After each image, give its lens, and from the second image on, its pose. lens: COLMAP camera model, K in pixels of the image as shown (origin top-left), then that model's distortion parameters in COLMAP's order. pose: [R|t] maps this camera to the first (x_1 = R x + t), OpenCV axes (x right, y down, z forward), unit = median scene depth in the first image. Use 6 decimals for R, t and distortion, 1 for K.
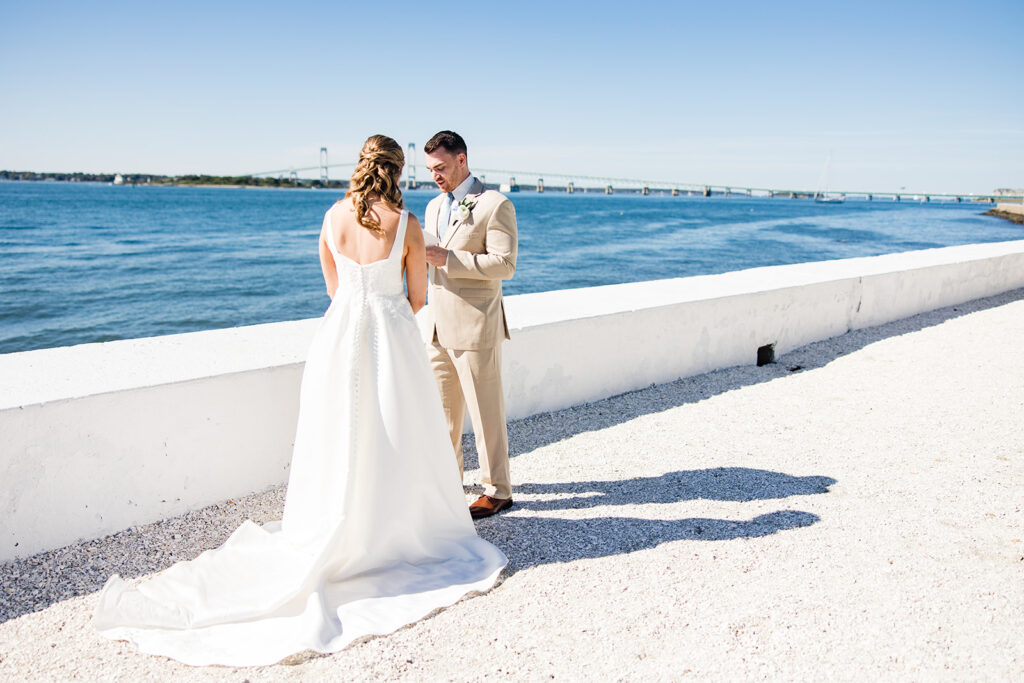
lens RADIAL K [[863.0, 0, 515.8], [0, 863.0, 339.3], [0, 0, 1]] dist [0.007276, -0.016515]
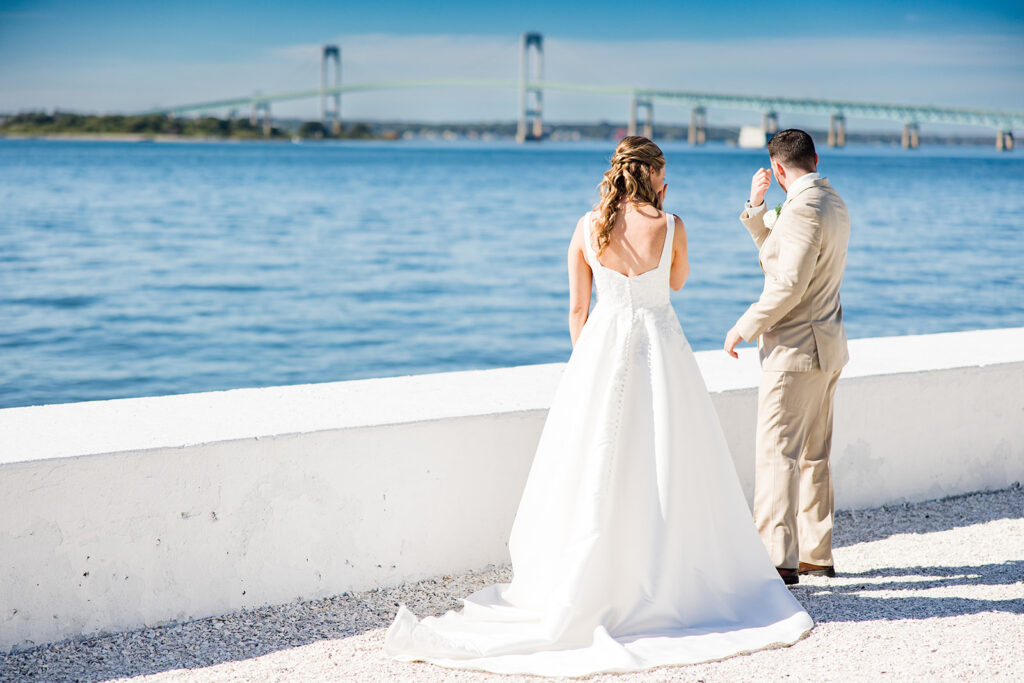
lens RADIAL K [[2076.5, 0, 535.7], [0, 2076.5, 337.4], [0, 0, 1]] dist [0.067881, 0.000000]
pose [[0.993325, 0.006279, -0.115181, -0.018071], [-0.015174, 0.996953, -0.076515, 0.077179], [0.114350, 0.077752, 0.990393, -0.643991]]
